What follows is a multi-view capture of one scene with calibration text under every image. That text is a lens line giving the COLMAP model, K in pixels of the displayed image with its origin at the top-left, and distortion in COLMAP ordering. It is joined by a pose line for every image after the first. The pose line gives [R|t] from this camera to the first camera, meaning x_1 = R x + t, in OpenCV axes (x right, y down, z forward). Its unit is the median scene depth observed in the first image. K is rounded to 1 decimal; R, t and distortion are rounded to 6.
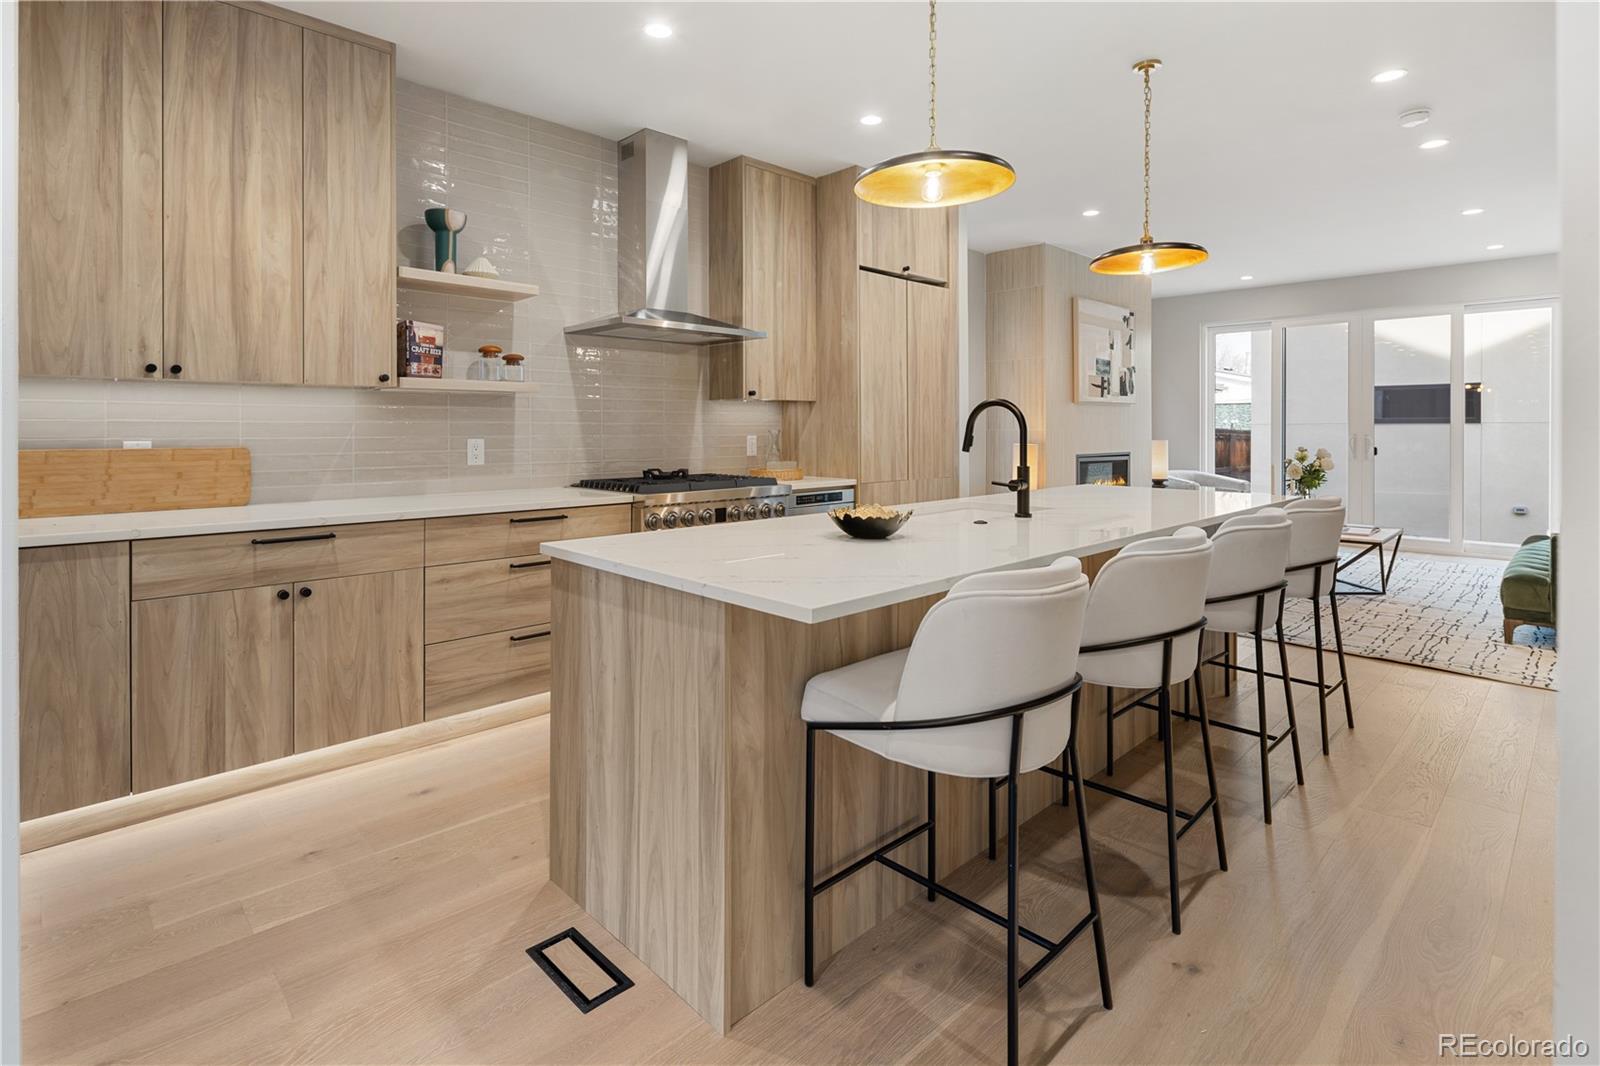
lens RADIAL K [[783.1, 0, 812.2], [0, 783.1, 435.7], [0, 0, 1]] dist [-0.001299, -0.000543]
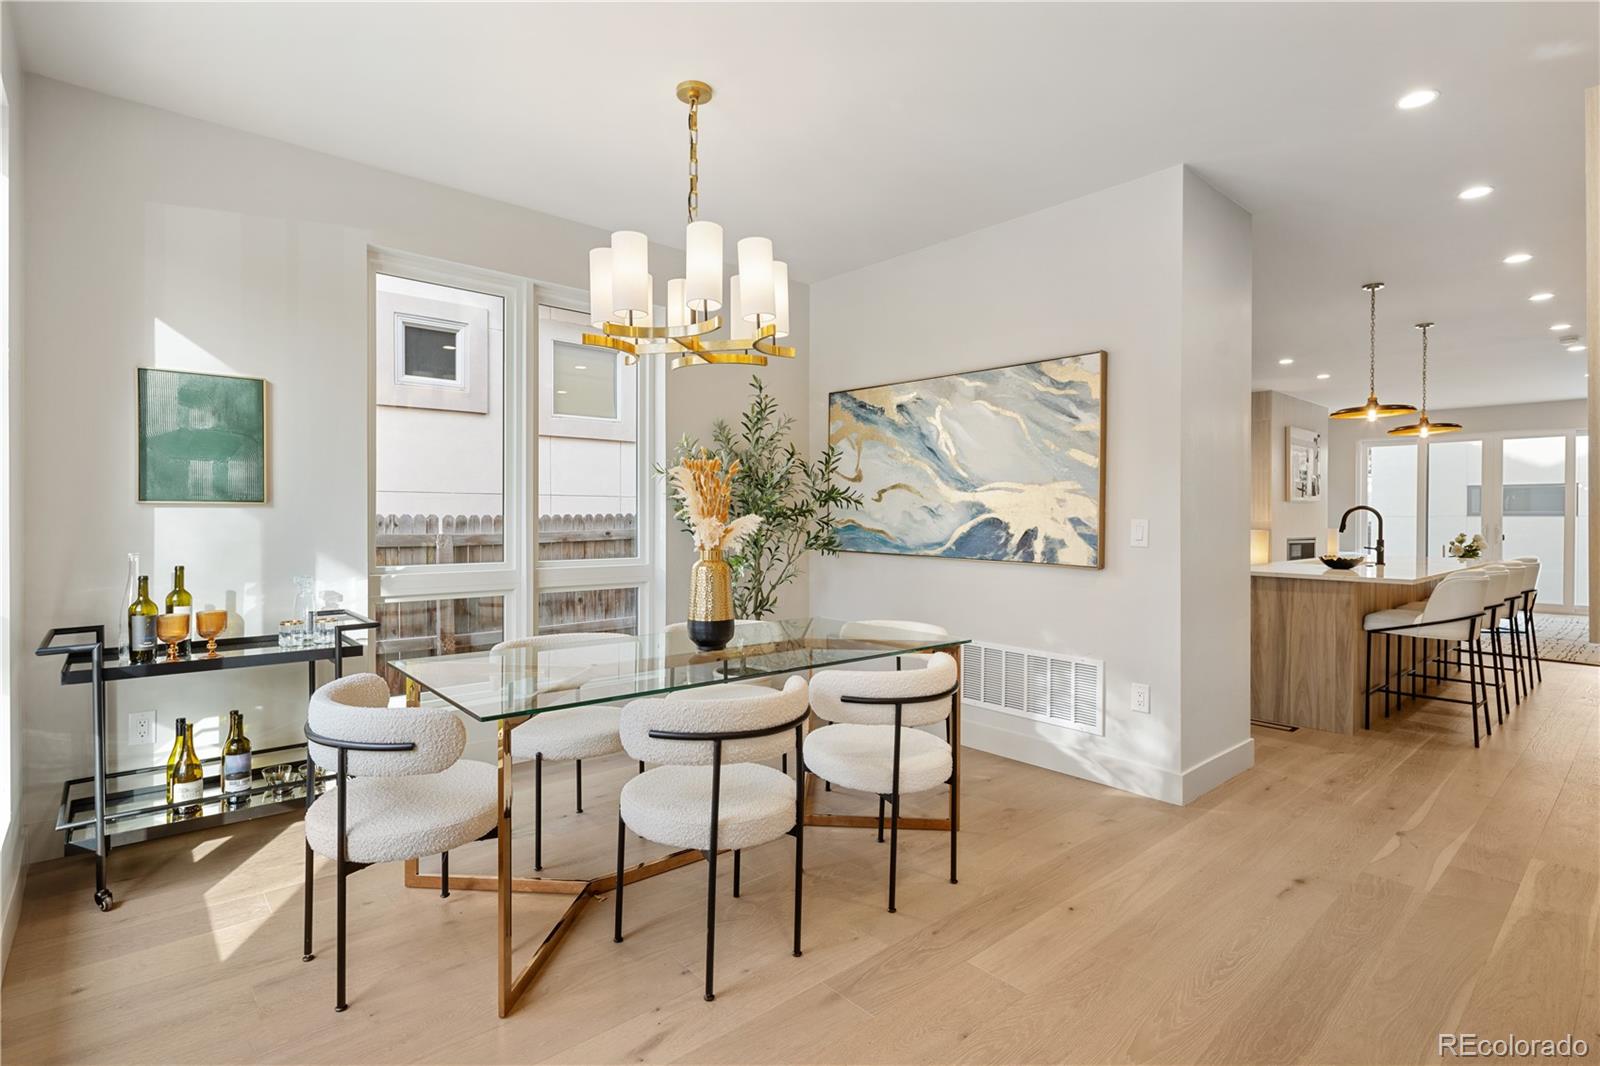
lens RADIAL K [[783.1, 0, 800.0], [0, 783.1, 523.9], [0, 0, 1]] dist [-0.001299, -0.000543]
pose [[0.998447, 0.005622, -0.055431, -0.707396], [-0.005618, 0.999984, 0.000224, 0.004457], [0.055432, 0.000088, 0.998462, -0.698817]]
